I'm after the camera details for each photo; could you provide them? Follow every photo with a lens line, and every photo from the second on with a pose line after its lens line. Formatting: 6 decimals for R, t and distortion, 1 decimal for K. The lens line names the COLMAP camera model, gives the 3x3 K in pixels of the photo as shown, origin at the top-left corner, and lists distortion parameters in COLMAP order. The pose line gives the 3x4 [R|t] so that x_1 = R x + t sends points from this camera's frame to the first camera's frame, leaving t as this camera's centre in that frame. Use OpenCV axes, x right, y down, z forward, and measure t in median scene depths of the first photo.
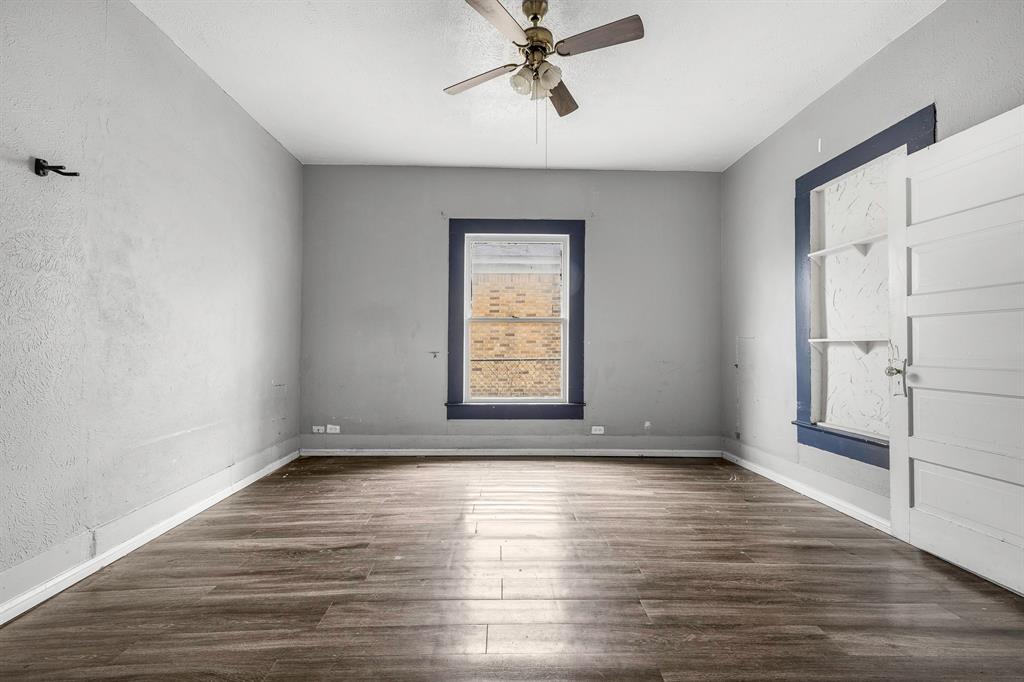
lens RADIAL K [[429.4, 0, 512.0], [0, 429.4, 341.0], [0, 0, 1]] dist [-0.002273, -0.000007]
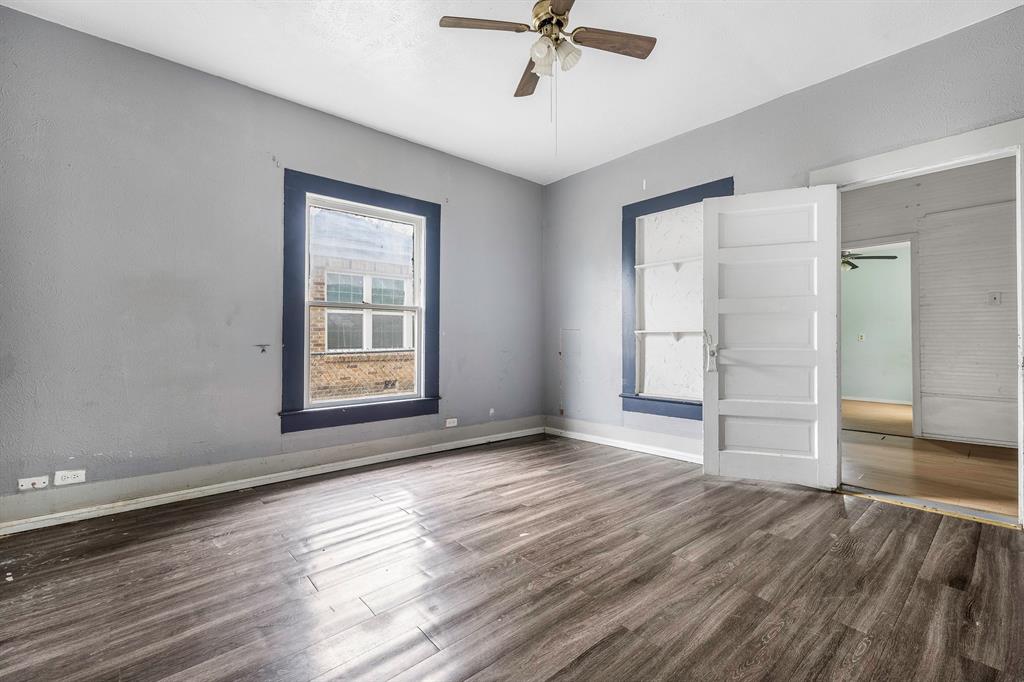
lens RADIAL K [[429.4, 0, 512.0], [0, 429.4, 341.0], [0, 0, 1]] dist [-0.002273, -0.000007]
pose [[0.776129, -0.006707, 0.630538, -0.351506], [-0.003491, 0.999882, 0.014933, 0.007103], [-0.630564, -0.013791, 0.776014, 0.176883]]
